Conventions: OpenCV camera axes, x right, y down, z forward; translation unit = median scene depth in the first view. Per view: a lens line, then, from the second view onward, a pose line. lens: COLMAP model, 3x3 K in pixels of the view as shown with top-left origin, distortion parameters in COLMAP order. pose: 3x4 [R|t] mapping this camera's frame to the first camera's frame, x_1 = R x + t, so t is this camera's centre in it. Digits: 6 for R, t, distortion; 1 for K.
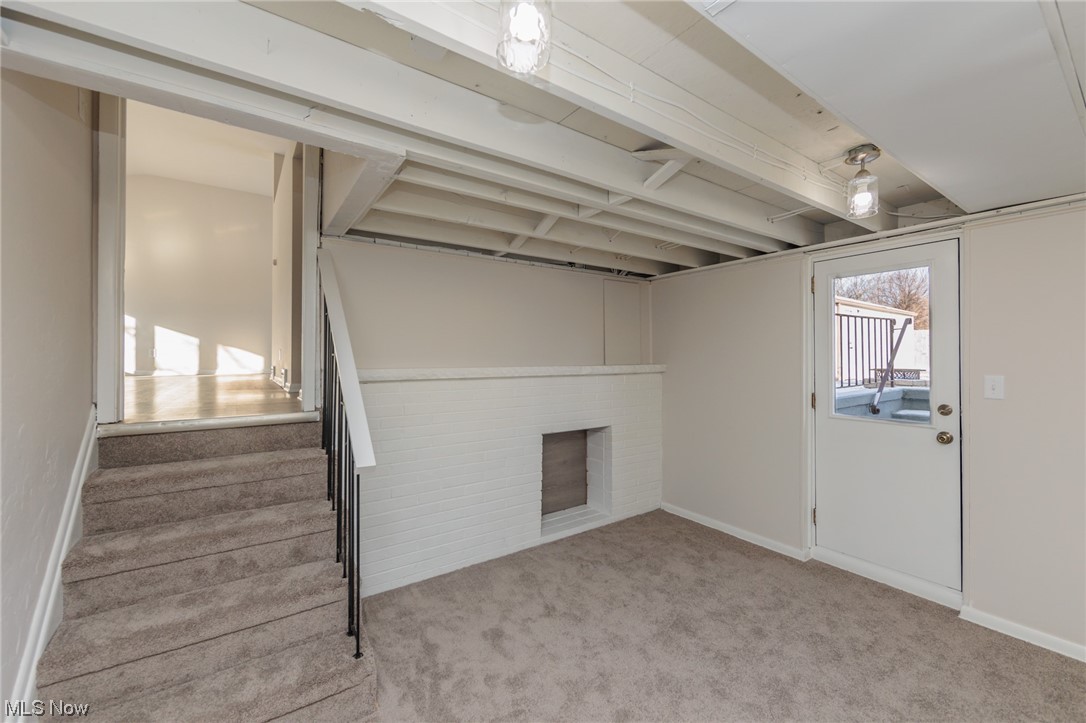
lens RADIAL K [[429.7, 0, 543.5], [0, 429.7, 362.1], [0, 0, 1]] dist [-0.002798, -0.000310]
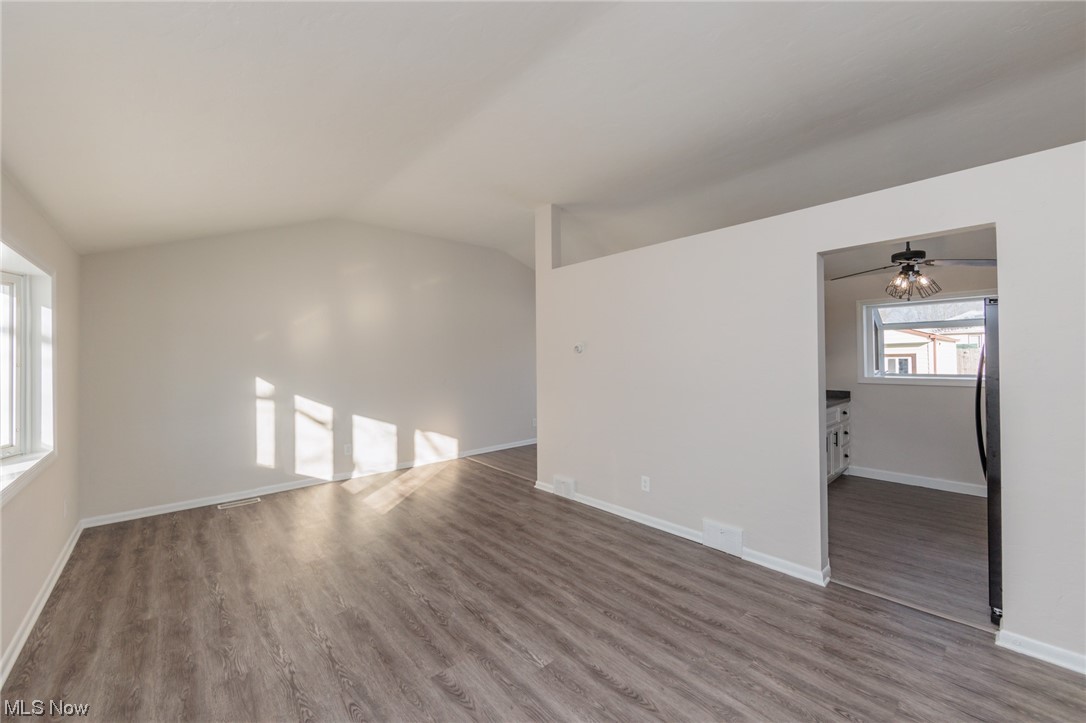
lens RADIAL K [[429.7, 0, 543.4], [0, 429.7, 351.4], [0, 0, 1]] dist [-0.002798, -0.000310]
pose [[0.991142, -0.006519, 0.132650, -1.834316], [0.008846, 0.999817, -0.016958, -0.491211], [-0.132515, 0.017982, 0.991018, 0.536753]]
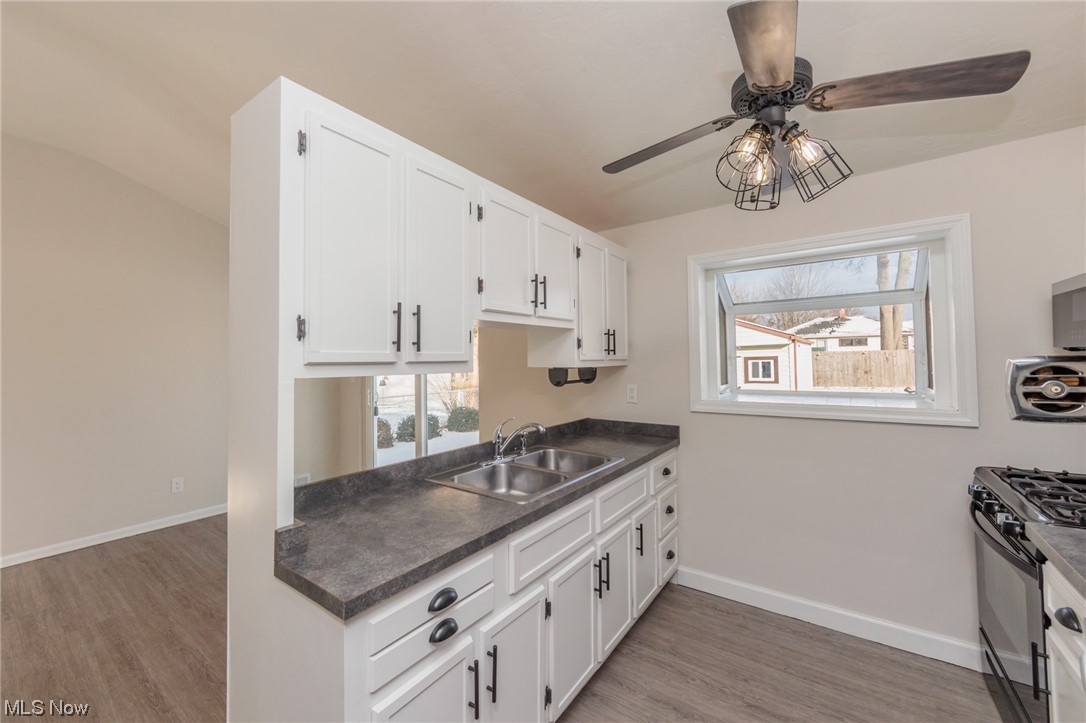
lens RADIAL K [[429.7, 0, 548.1], [0, 429.7, 352.4], [0, 0, 1]] dist [-0.002798, -0.000310]
pose [[0.935744, -0.007789, 0.352593, -0.802288], [0.016231, 0.999648, -0.020993, -0.494754], [-0.352305, 0.025367, 0.935541, 1.469593]]
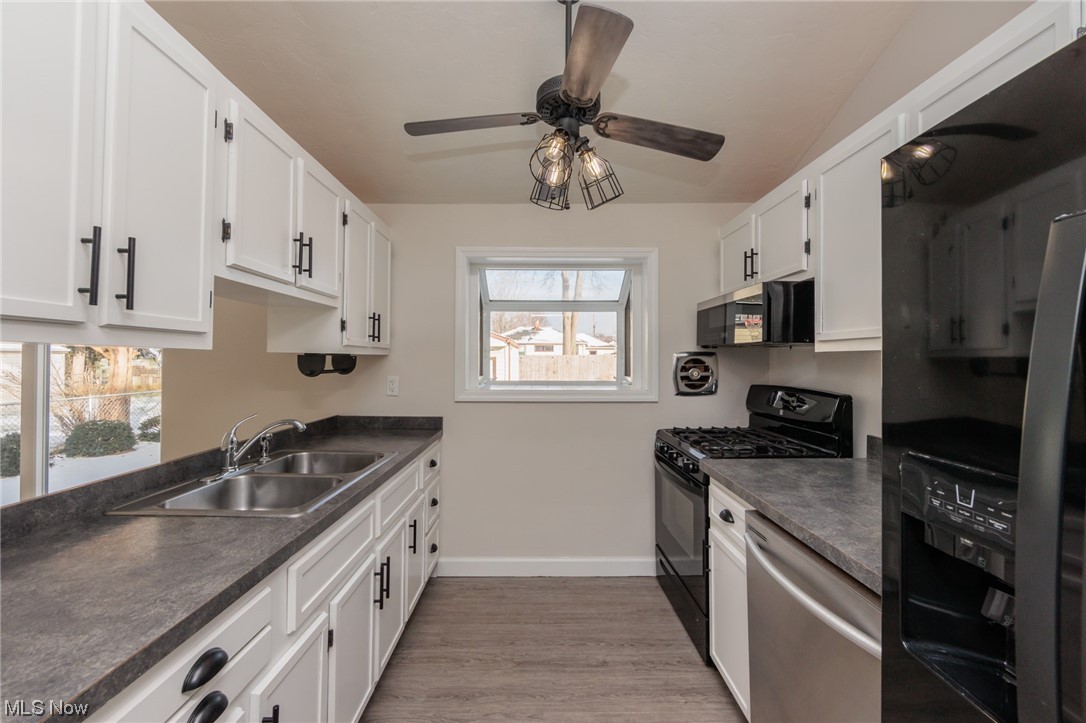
lens RADIAL K [[429.7, 0, 545.2], [0, 429.7, 356.9], [0, 0, 1]] dist [-0.002798, -0.000310]
pose [[0.551494, 0.007054, 0.834149, -0.871897], [0.000442, 0.999962, -0.008749, -0.466487], [-0.834179, 0.005194, 0.551470, 1.564069]]
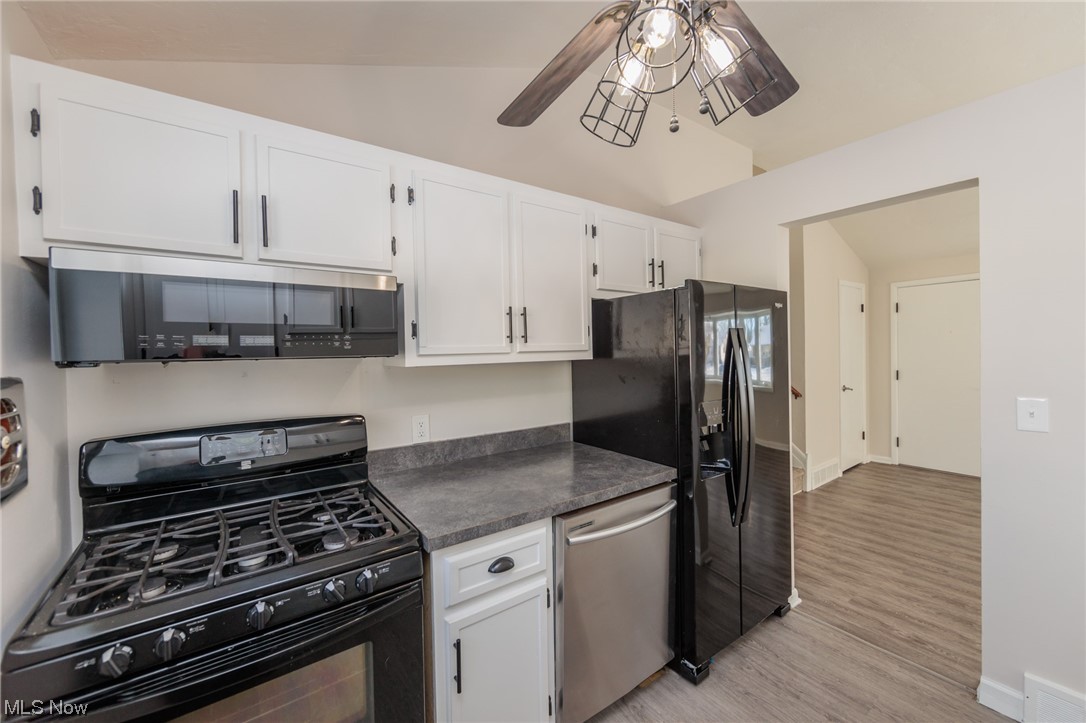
lens RADIAL K [[429.7, 0, 551.8], [0, 429.7, 355.4], [0, 0, 1]] dist [-0.002798, -0.000310]
pose [[-0.999111, 0.021826, -0.036076, -0.209633], [0.021035, 0.999533, 0.022161, -0.508064], [0.036543, 0.021382, -0.999103, 2.248444]]
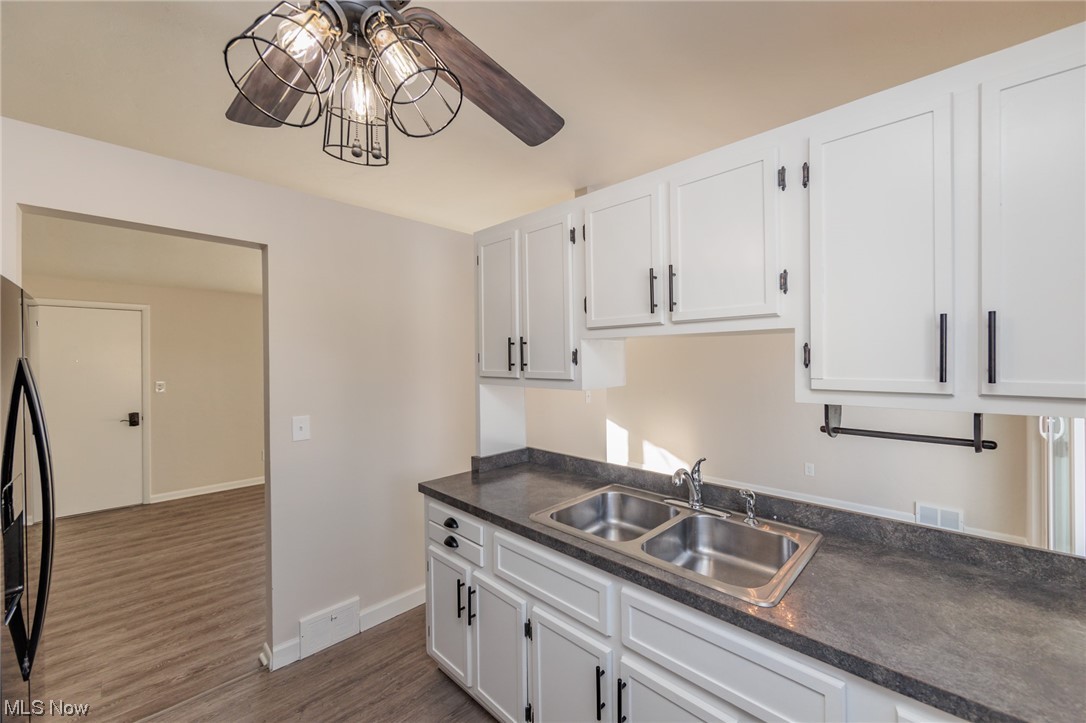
lens RADIAL K [[429.7, 0, 544.7], [0, 429.7, 362.1], [0, 0, 1]] dist [-0.002798, -0.000310]
pose [[0.189231, 0.004627, -0.981922, 0.021112], [0.003383, 0.999980, 0.005364, -0.530276], [0.981927, -0.004337, 0.189211, 1.960992]]
